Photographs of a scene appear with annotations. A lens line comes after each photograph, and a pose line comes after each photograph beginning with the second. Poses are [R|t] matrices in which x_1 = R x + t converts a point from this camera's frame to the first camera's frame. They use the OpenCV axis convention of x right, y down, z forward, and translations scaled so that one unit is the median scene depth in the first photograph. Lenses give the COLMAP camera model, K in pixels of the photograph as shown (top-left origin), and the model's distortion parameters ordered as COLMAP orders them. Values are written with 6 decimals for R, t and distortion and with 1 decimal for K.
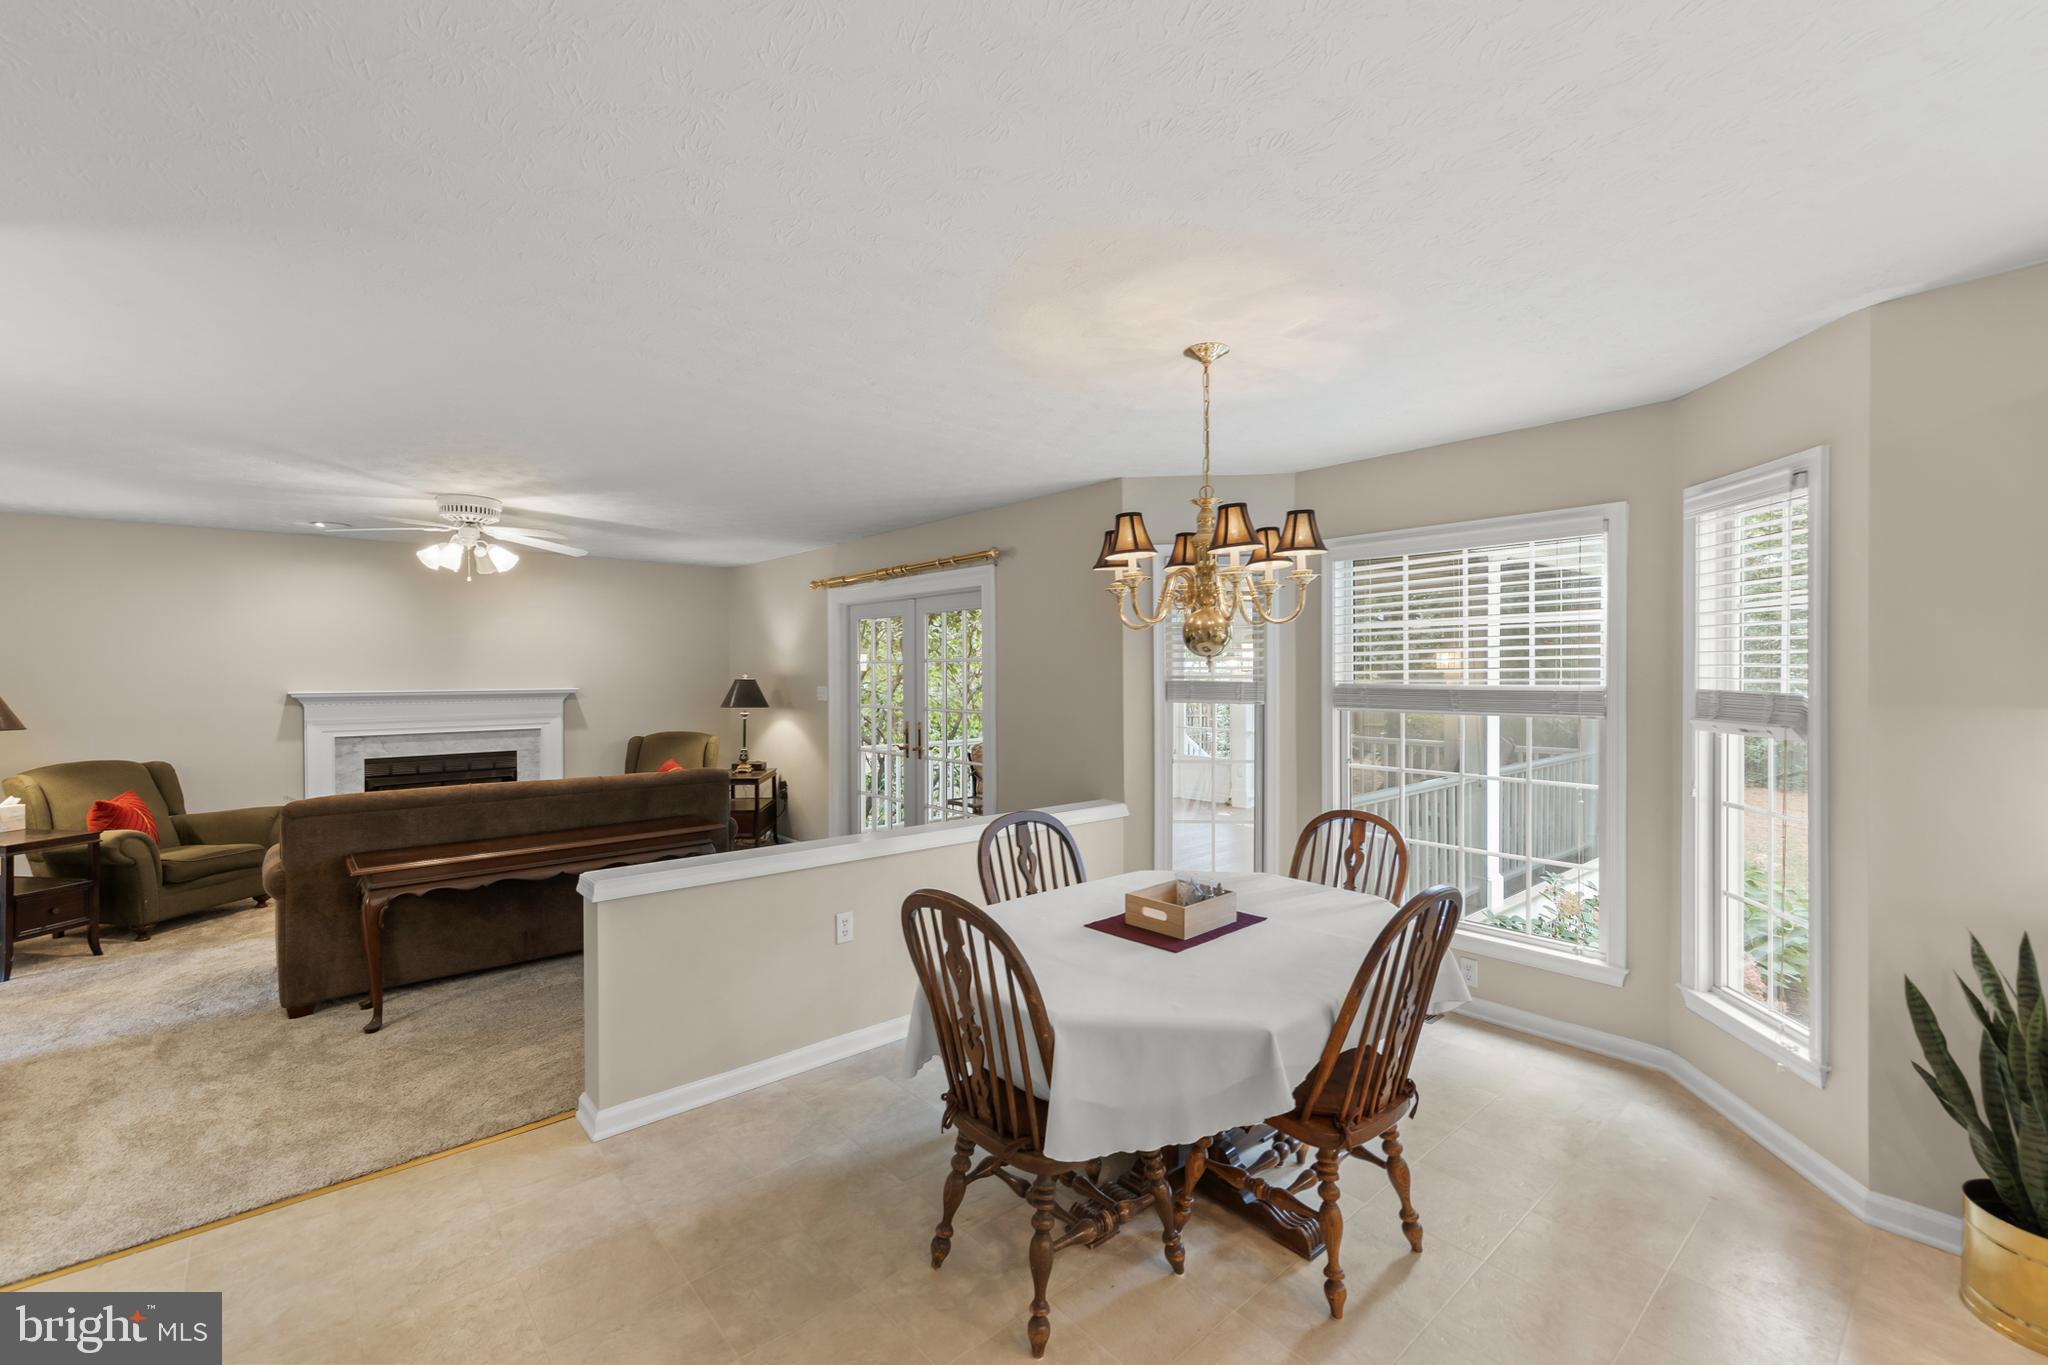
lens RADIAL K [[851.5, 0, 1024.0], [0, 851.5, 682.5], [0, 0, 1]] dist [-0.002004, -0.000293]
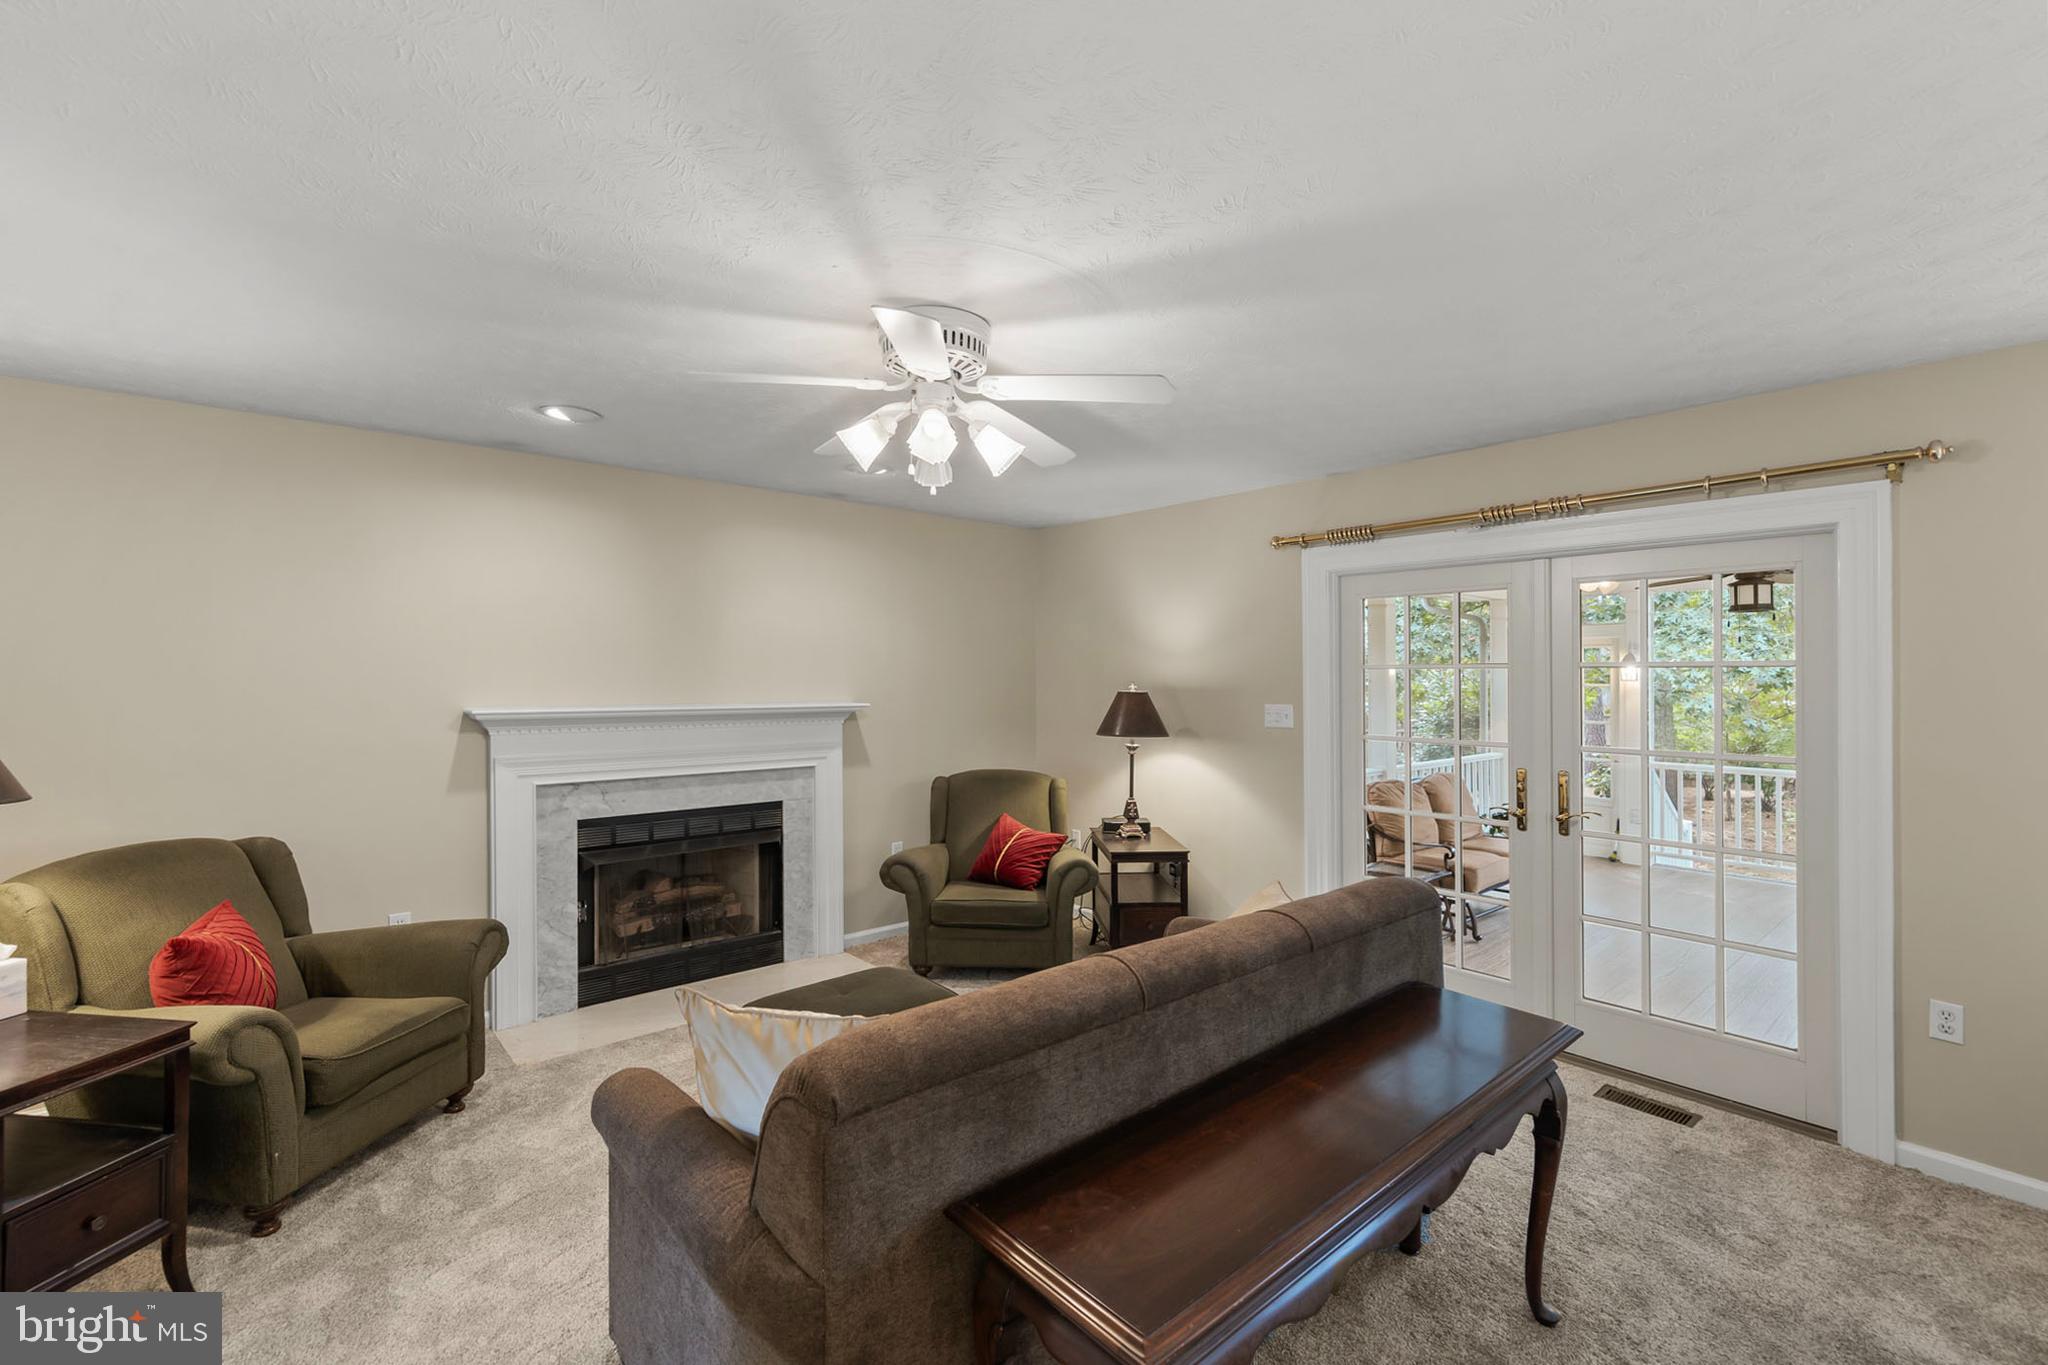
lens RADIAL K [[880.4, 0, 1027.8], [0, 880.4, 691.4], [0, 0, 1]] dist [0.001869, 0.000244]
pose [[0.999937, 0.007539, -0.008293, -0.519460], [-0.007511, 0.999966, 0.003386, -0.007341], [0.008319, -0.003324, 0.999960, 0.432791]]
